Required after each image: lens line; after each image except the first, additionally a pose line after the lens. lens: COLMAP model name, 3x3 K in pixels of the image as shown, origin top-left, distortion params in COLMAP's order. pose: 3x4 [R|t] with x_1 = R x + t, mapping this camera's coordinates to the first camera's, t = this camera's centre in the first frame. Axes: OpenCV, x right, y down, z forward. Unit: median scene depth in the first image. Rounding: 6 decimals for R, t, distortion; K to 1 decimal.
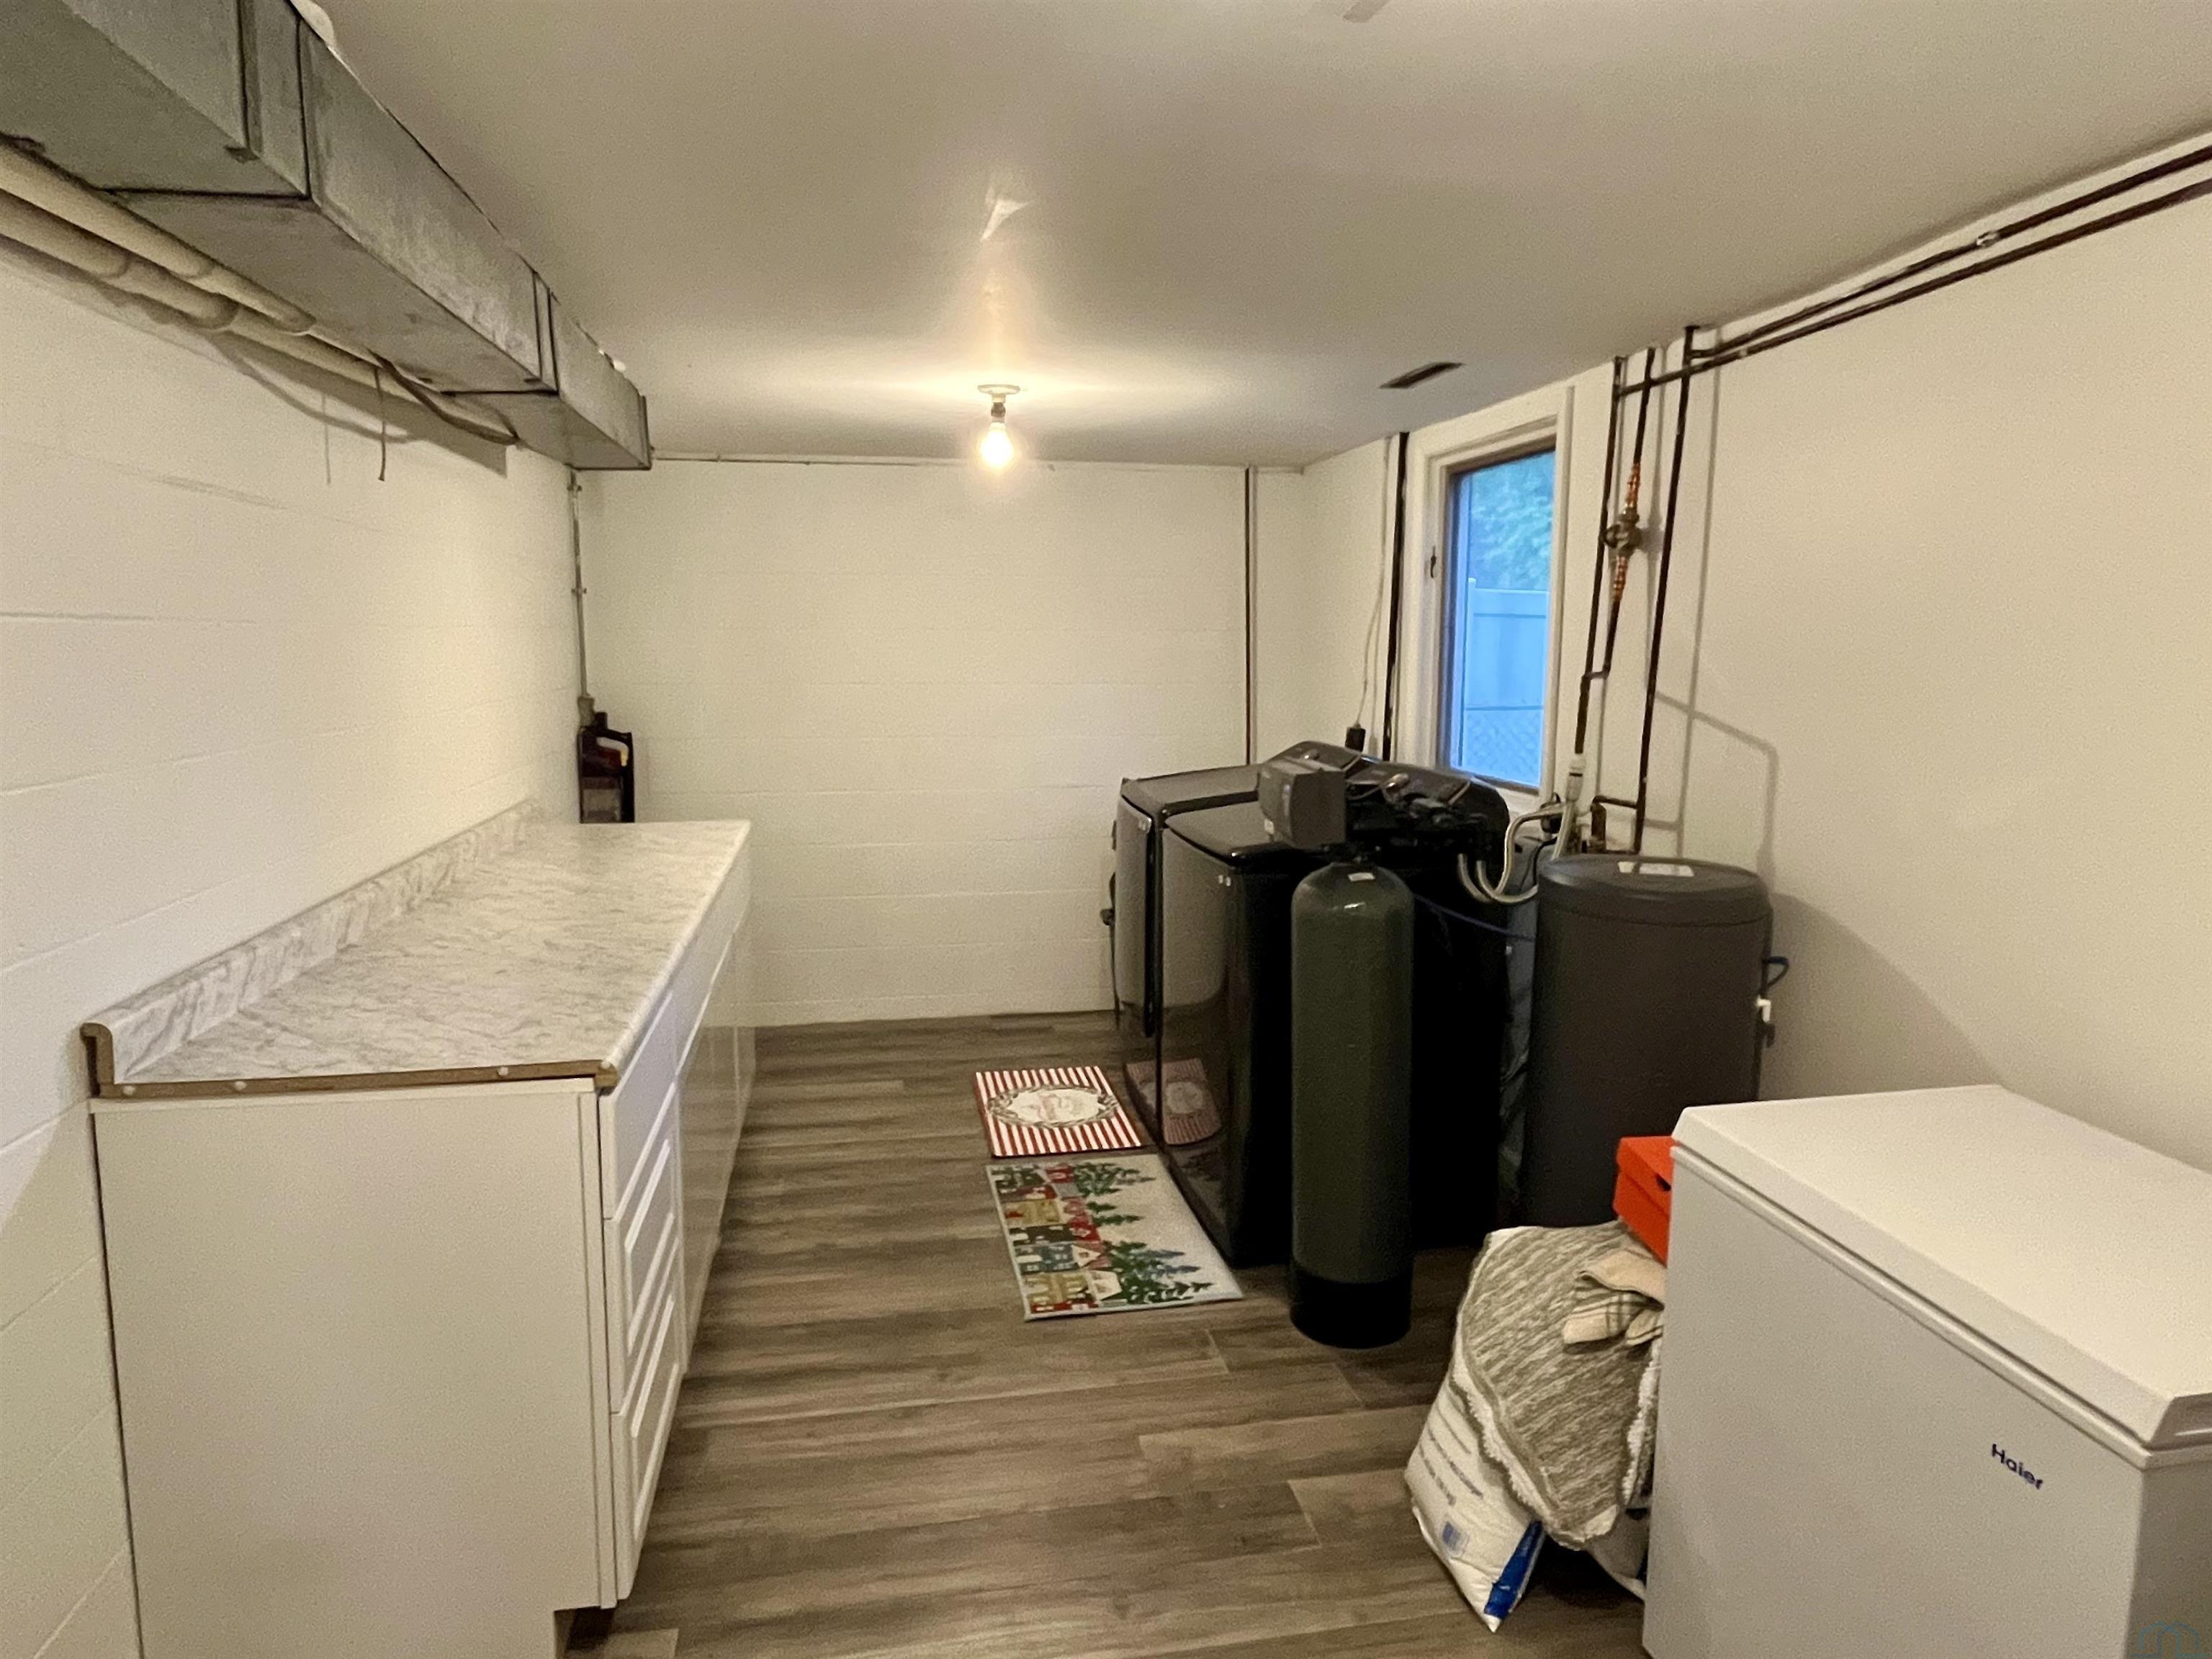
lens RADIAL K [[1341.2, 0, 1107.3], [0, 1341.2, 829.5], [0, 0, 1]] dist [0.007989, 0.000544]
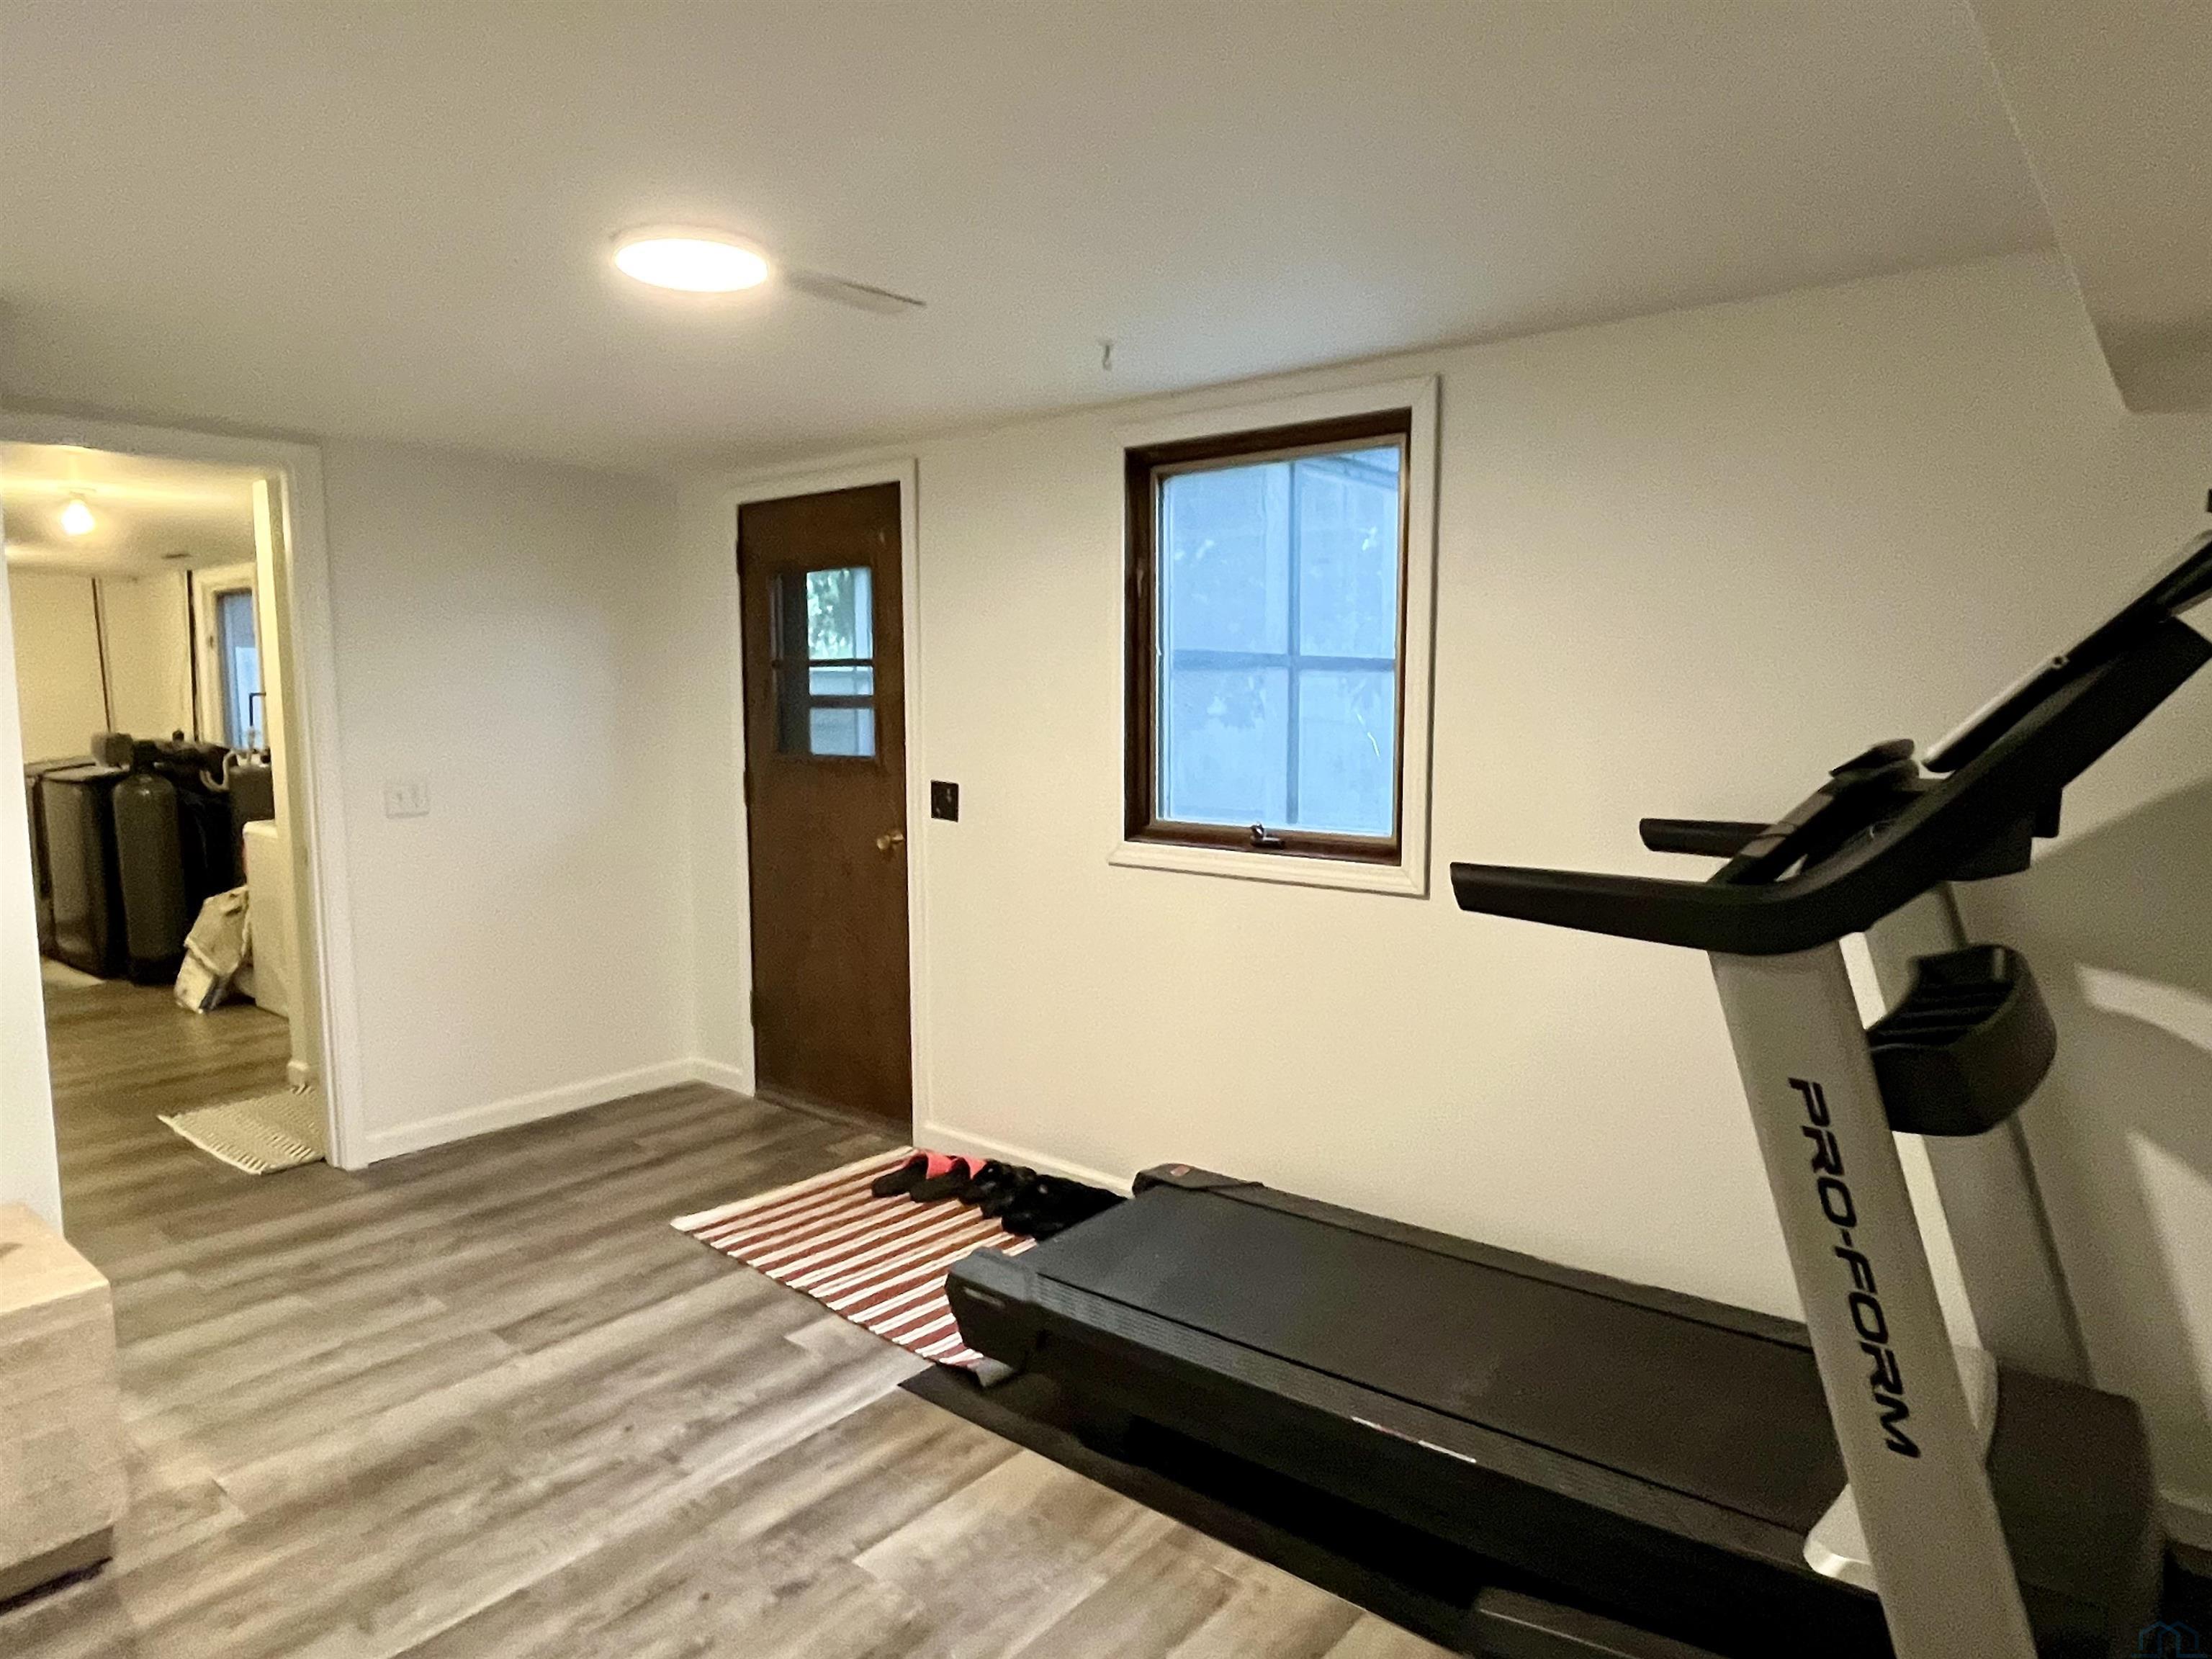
lens RADIAL K [[1341.2, 0, 1115.7], [0, 1341.2, 831.9], [0, 0, 1]] dist [0.007989, 0.000544]
pose [[0.767658, -0.078136, 0.636079, -0.013294], [0.100251, 0.994961, 0.001232, 0.258694], [-0.632970, 0.062822, 0.771623, -1.670519]]
